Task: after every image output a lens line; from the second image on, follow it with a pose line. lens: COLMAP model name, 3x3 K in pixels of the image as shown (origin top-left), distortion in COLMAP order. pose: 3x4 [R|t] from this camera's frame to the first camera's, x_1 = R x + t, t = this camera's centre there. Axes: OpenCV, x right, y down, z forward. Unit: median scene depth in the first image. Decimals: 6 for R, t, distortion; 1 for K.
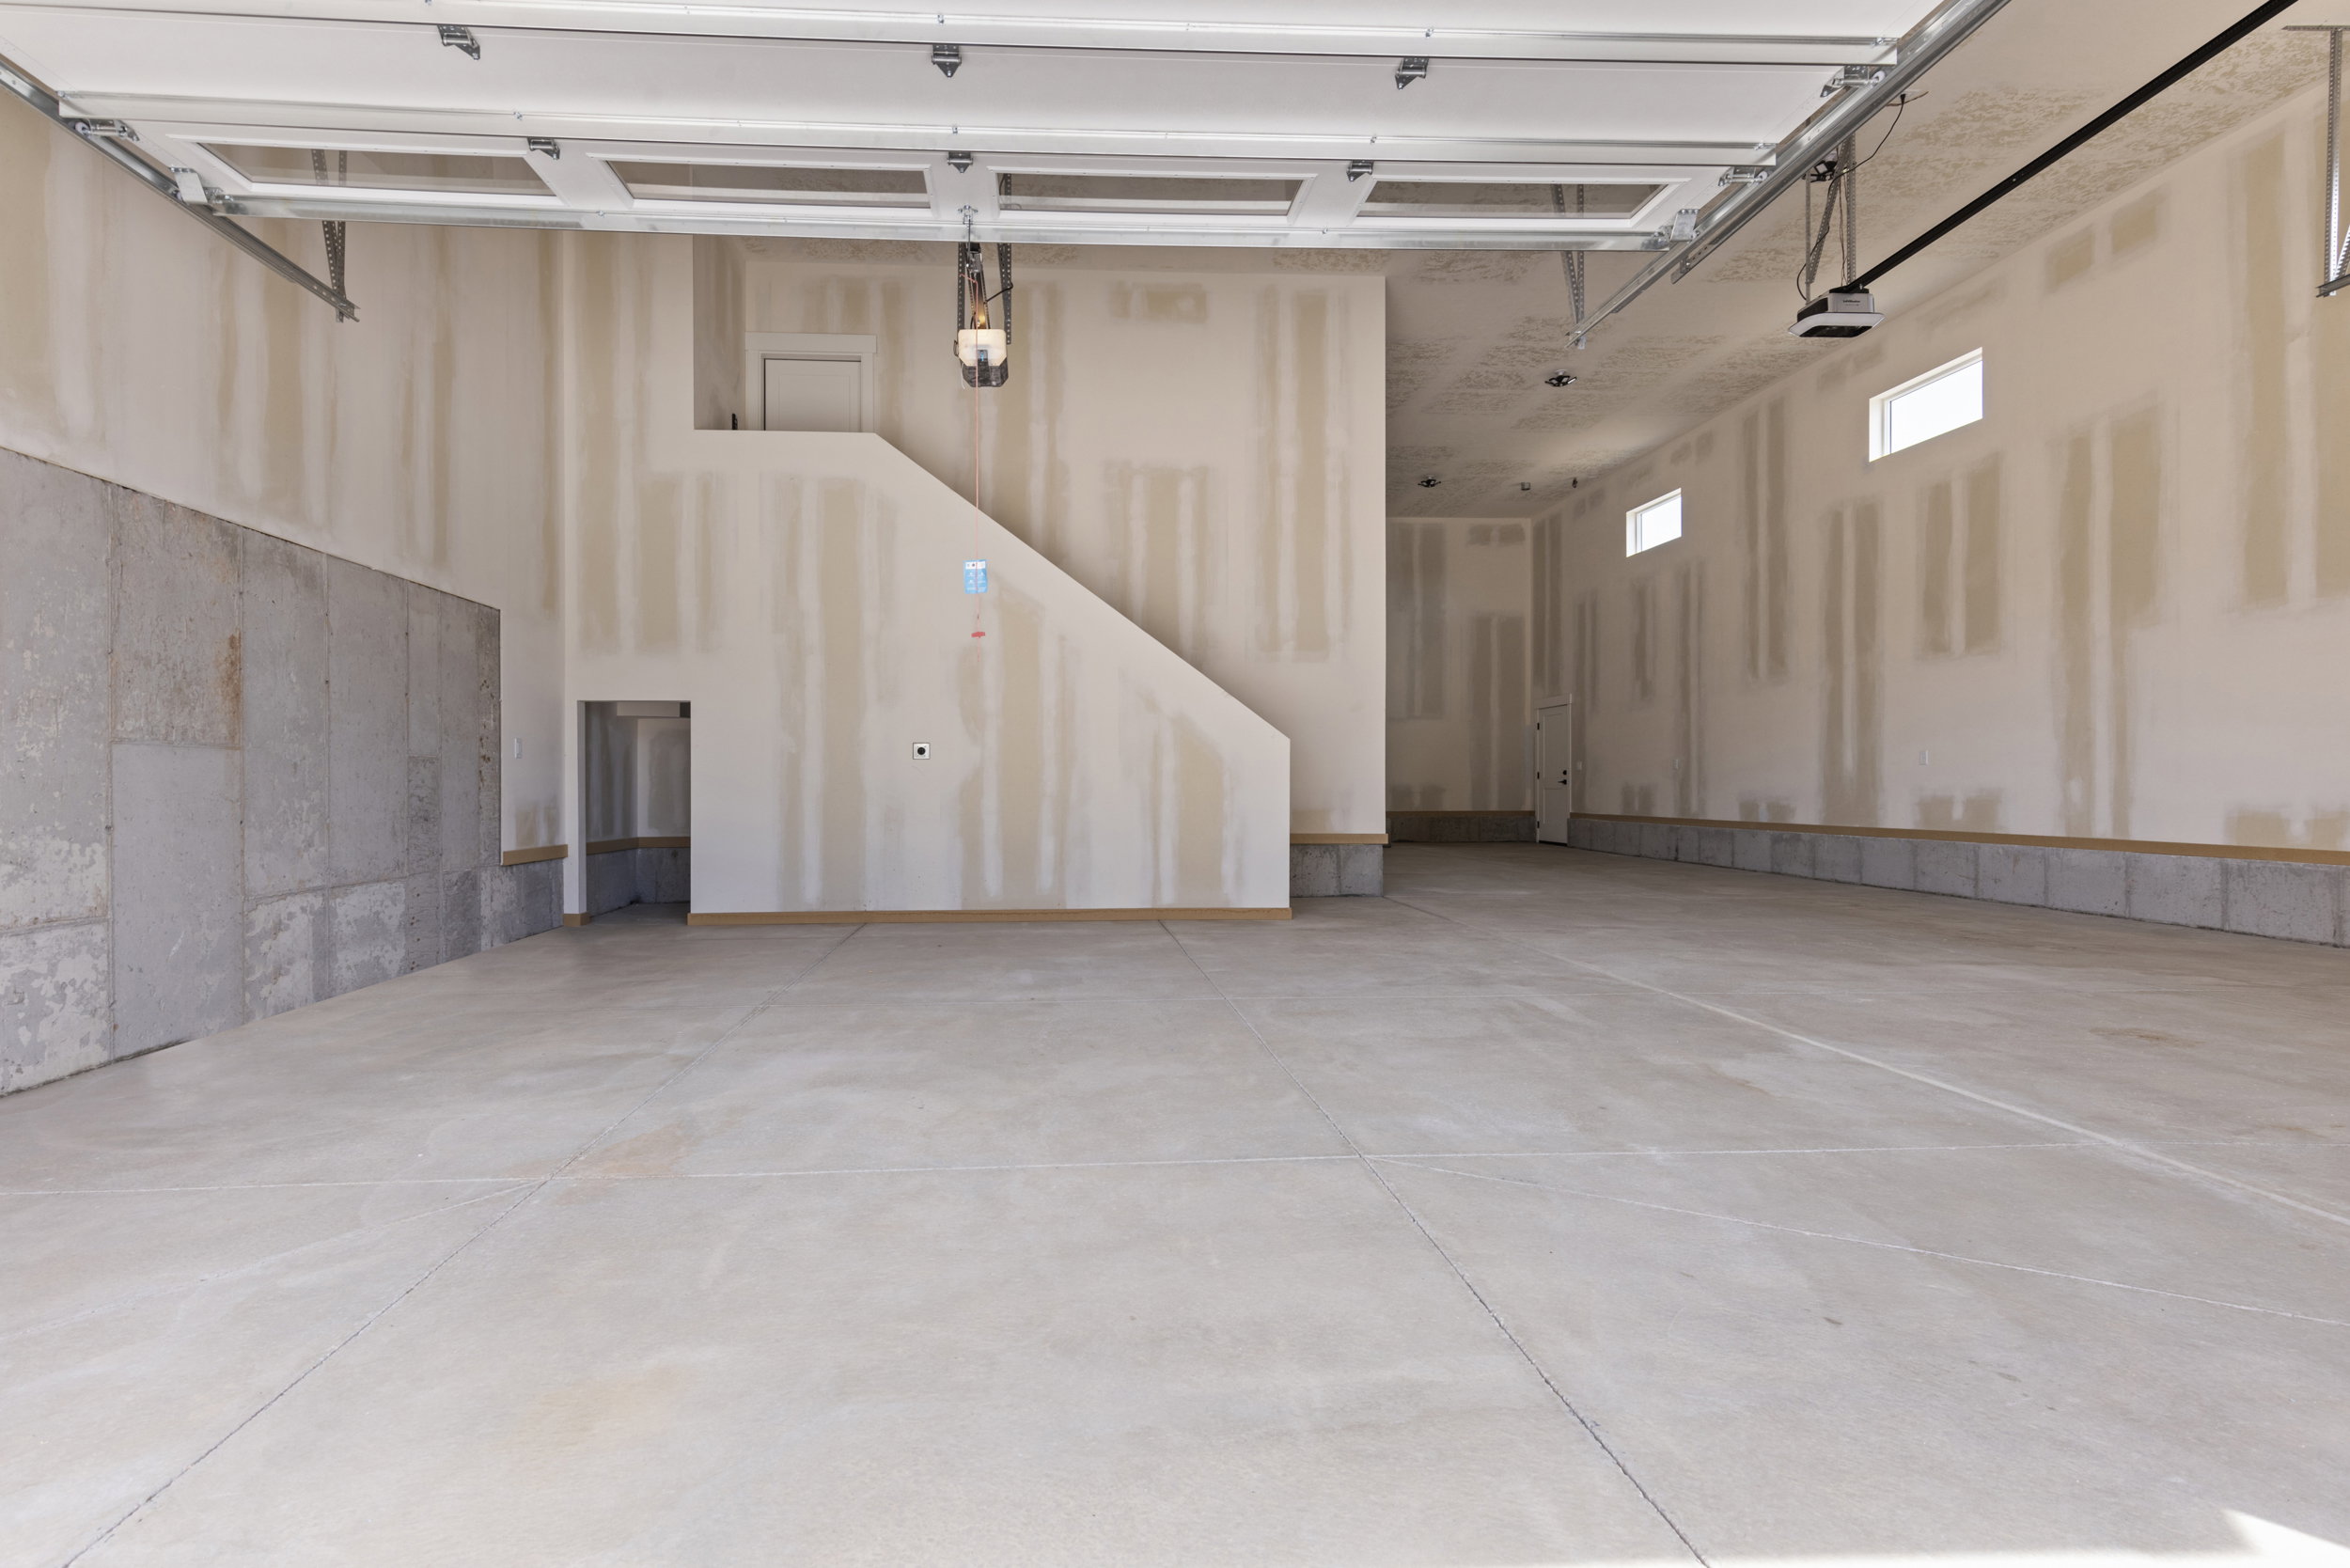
lens RADIAL K [[1092.1, 0, 1163.3], [0, 1092.1, 789.2], [0, 0, 1]] dist [0.001893, 0.000144]
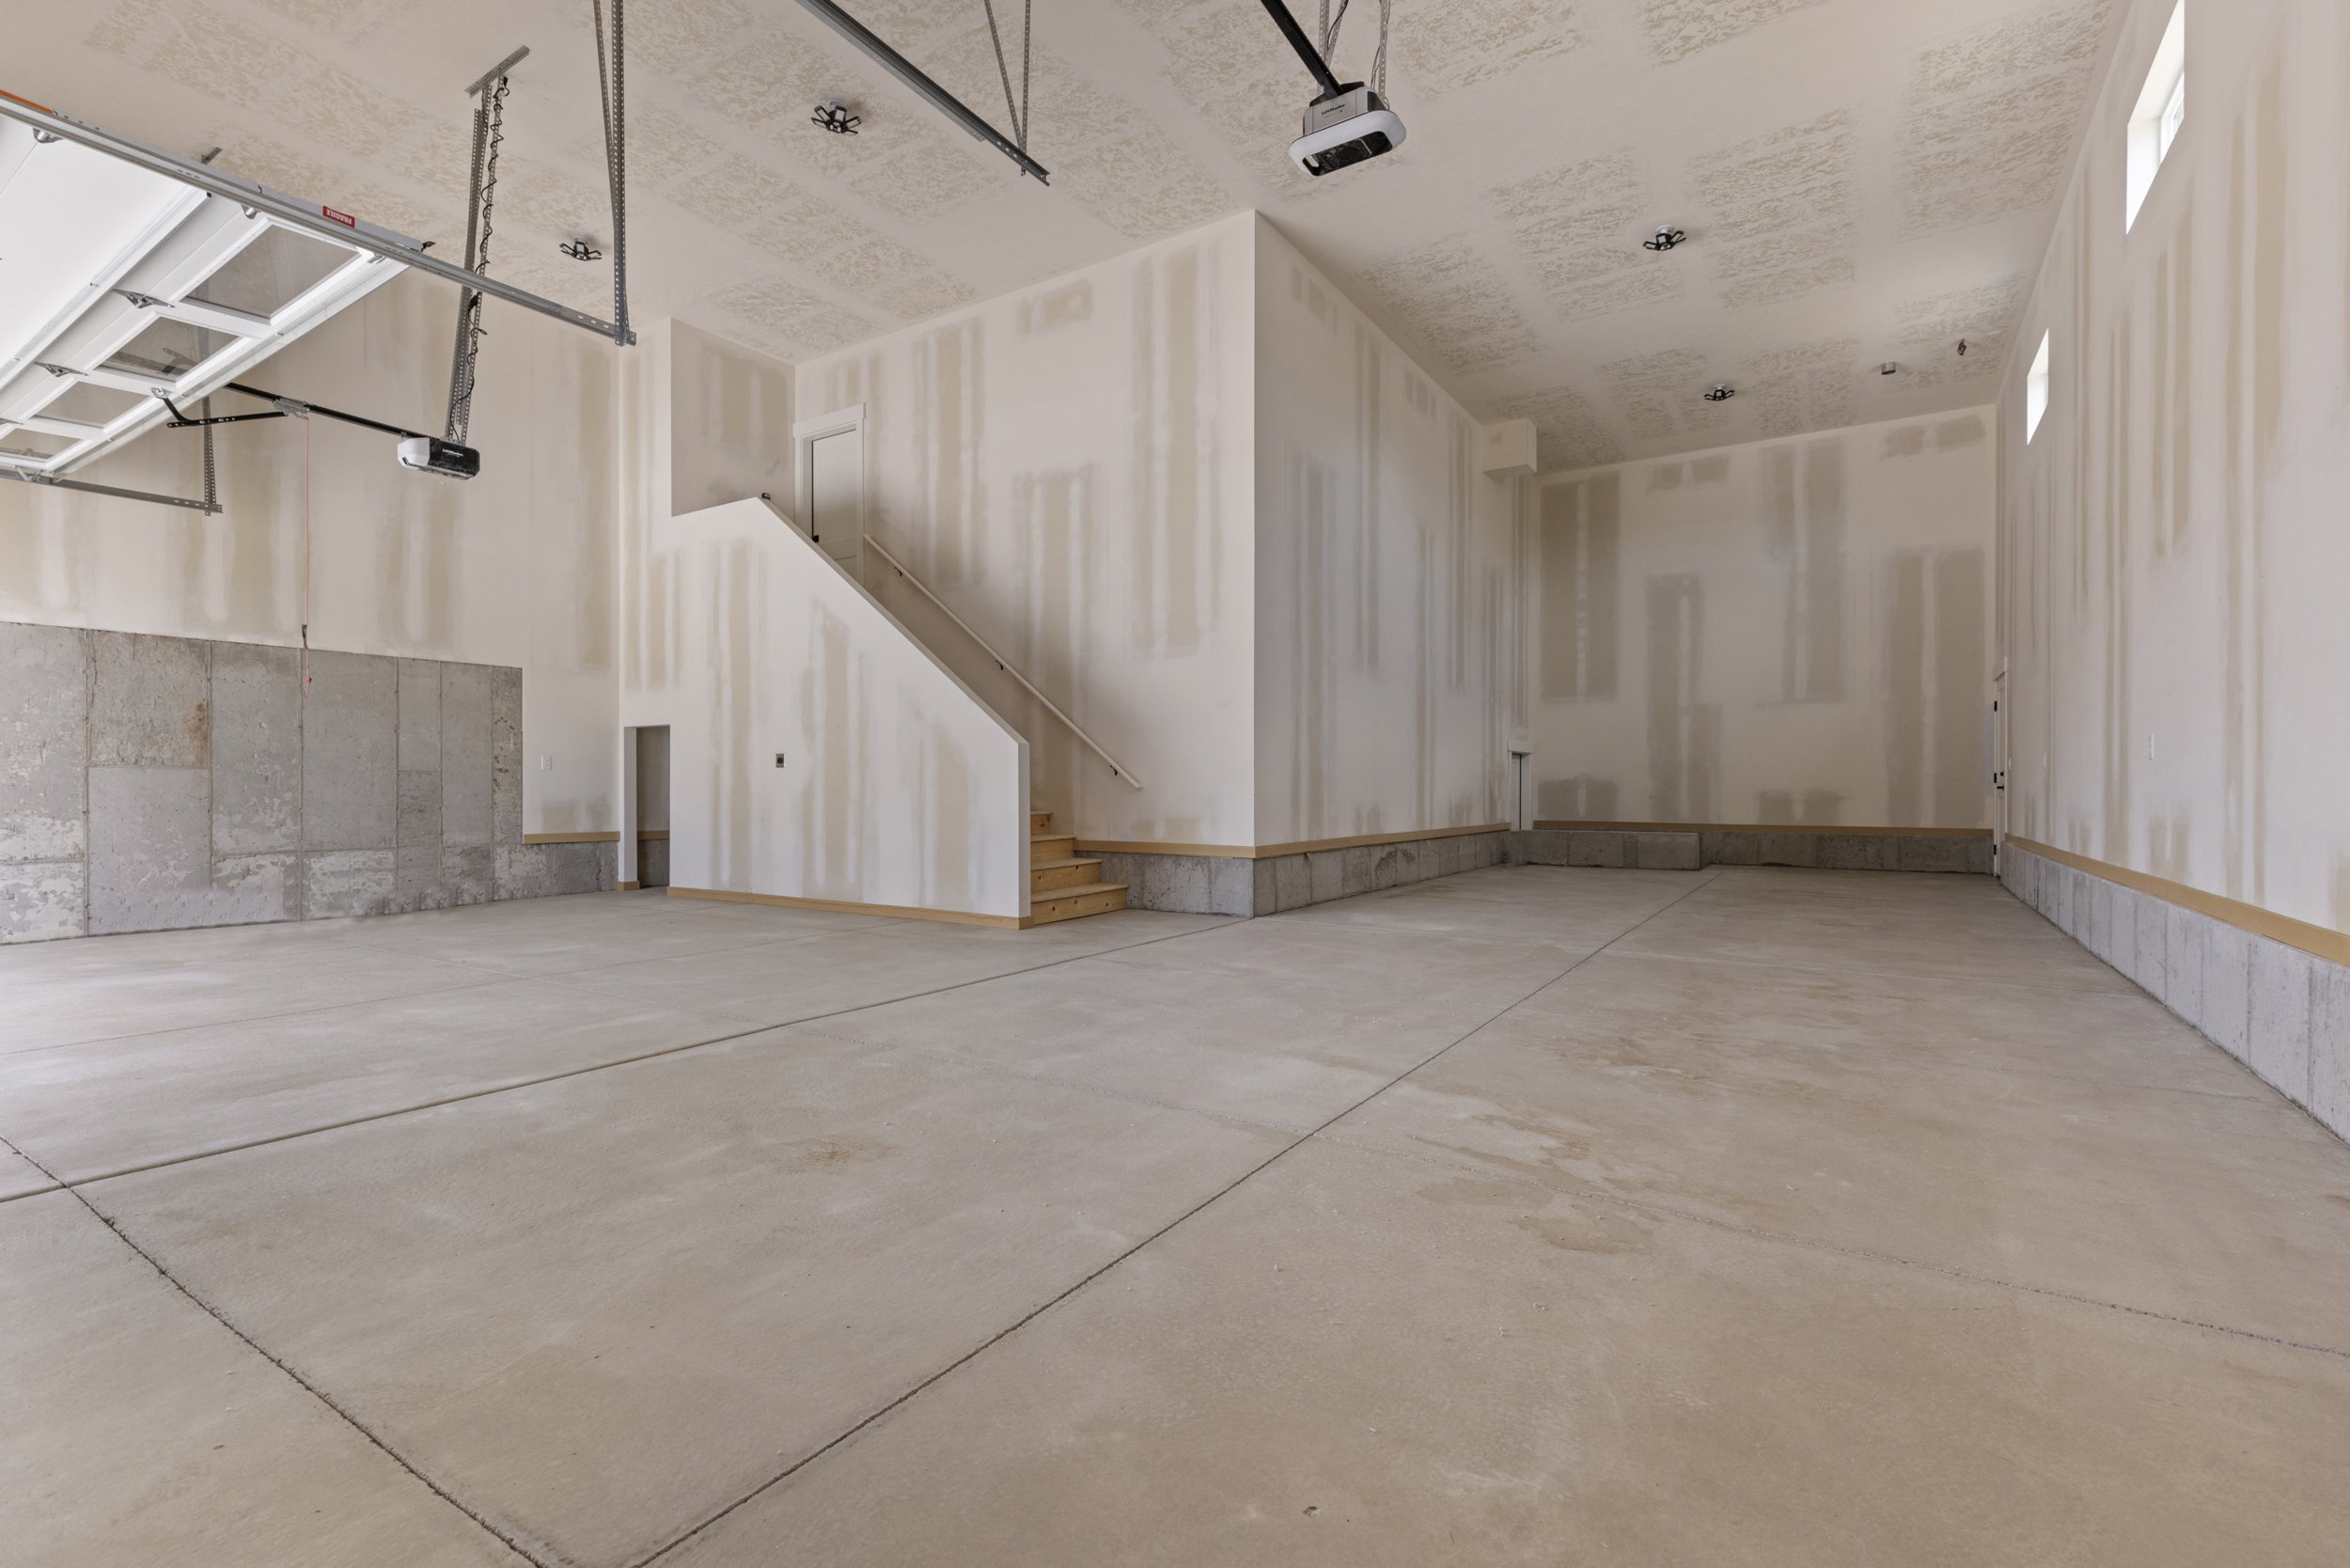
lens RADIAL K [[1092.1, 0, 1163.3], [0, 1092.1, 789.2], [0, 0, 1]] dist [0.001893, 0.000144]
pose [[0.790412, 0.003340, -0.612566, 0.830783], [-0.004359, 0.999990, -0.000172, -0.005893], [0.612560, 0.002806, 0.790419, 0.324408]]
